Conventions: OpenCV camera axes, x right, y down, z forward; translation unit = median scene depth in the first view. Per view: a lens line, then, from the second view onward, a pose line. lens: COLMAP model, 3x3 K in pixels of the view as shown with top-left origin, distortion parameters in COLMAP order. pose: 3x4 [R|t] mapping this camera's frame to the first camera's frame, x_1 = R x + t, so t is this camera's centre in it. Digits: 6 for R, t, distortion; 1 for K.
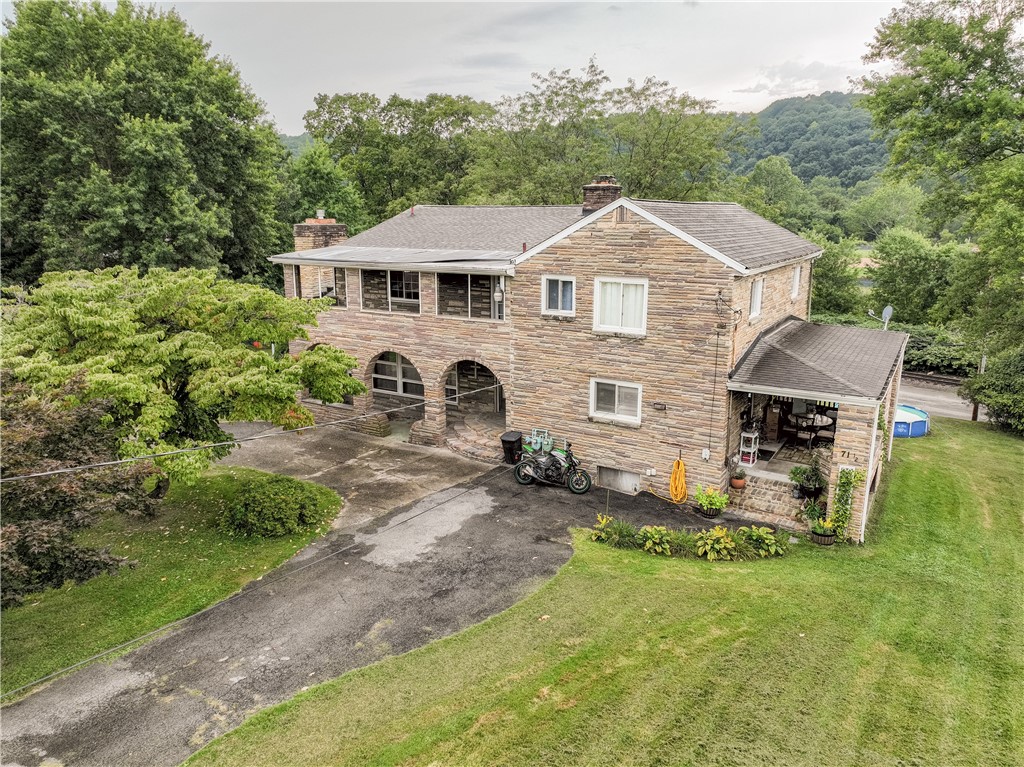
lens RADIAL K [[720.7, 0, 513.7], [0, 720.7, 385.6], [0, 0, 1]] dist [0.005726, 0.002312]
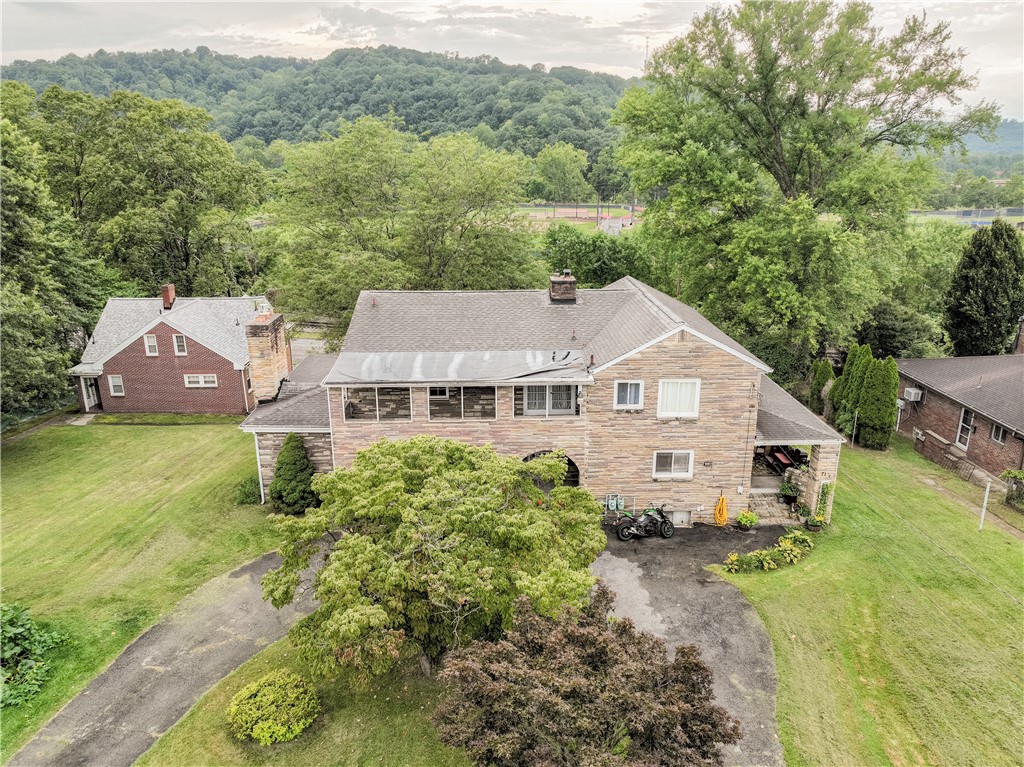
lens RADIAL K [[720.7, 0, 512.9], [0, 720.7, 384.8], [0, 0, 1]] dist [0.005726, 0.002312]
pose [[0.844875, -0.164873, 0.508923, -0.766370], [0.129132, 0.986045, 0.105069, -0.301838], [-0.519144, -0.023051, 0.854376, -0.011725]]
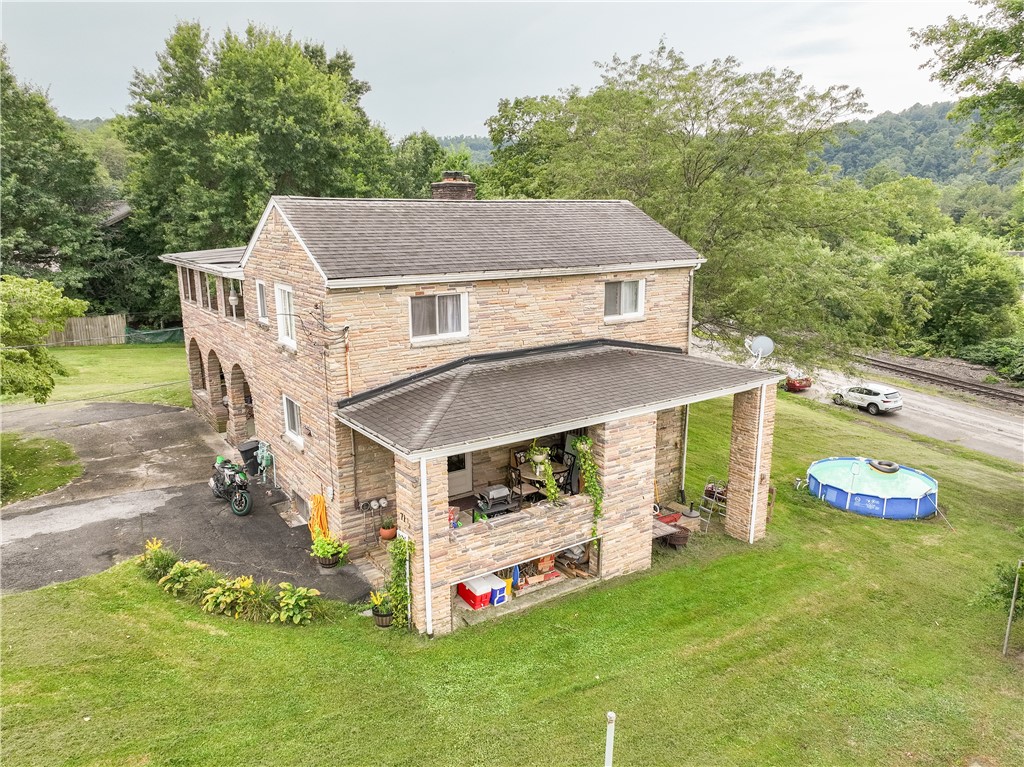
lens RADIAL K [[720.7, 0, 510.0], [0, 720.7, 379.0], [0, 0, 1]] dist [0.005726, 0.002312]
pose [[0.910021, 0.084158, -0.405930, 0.729047], [-0.088391, 0.996051, 0.008347, -0.059879], [0.405029, 0.028285, 0.913866, 0.270462]]
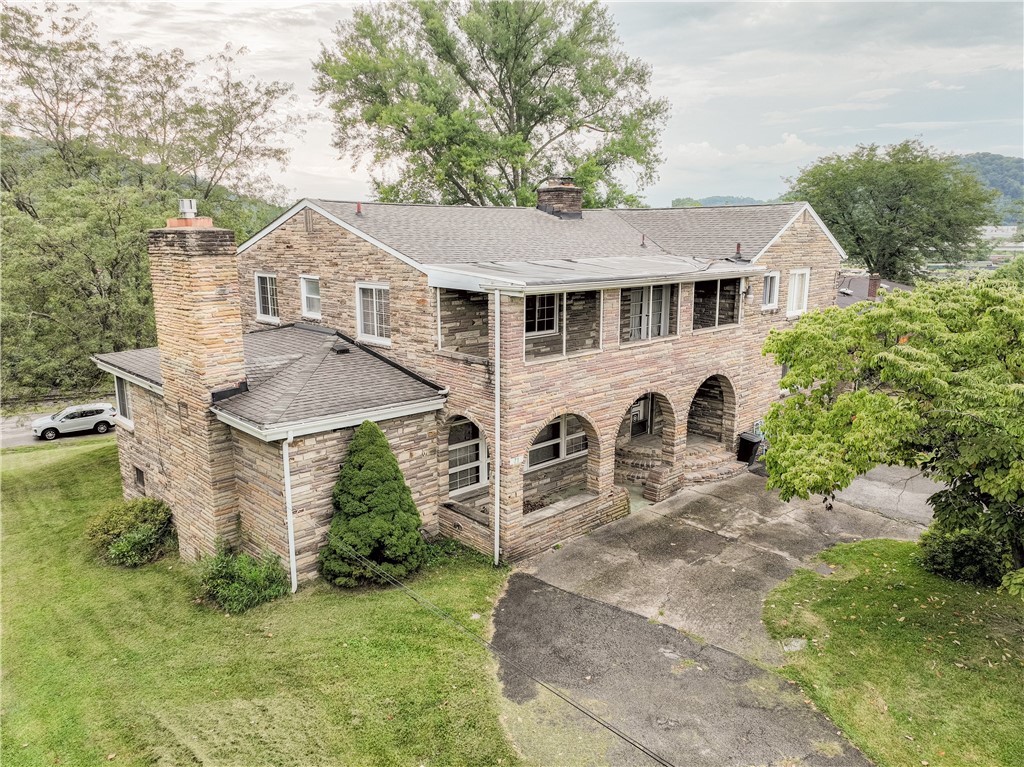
lens RADIAL K [[720.7, 0, 511.9], [0, 720.7, 382.2], [0, 0, 1]] dist [0.005726, 0.002312]
pose [[0.259576, -0.196176, 0.945587, -1.058937], [0.223424, 0.964784, 0.138826, -0.224284], [-0.939522, 0.175232, 0.294265, 1.047797]]
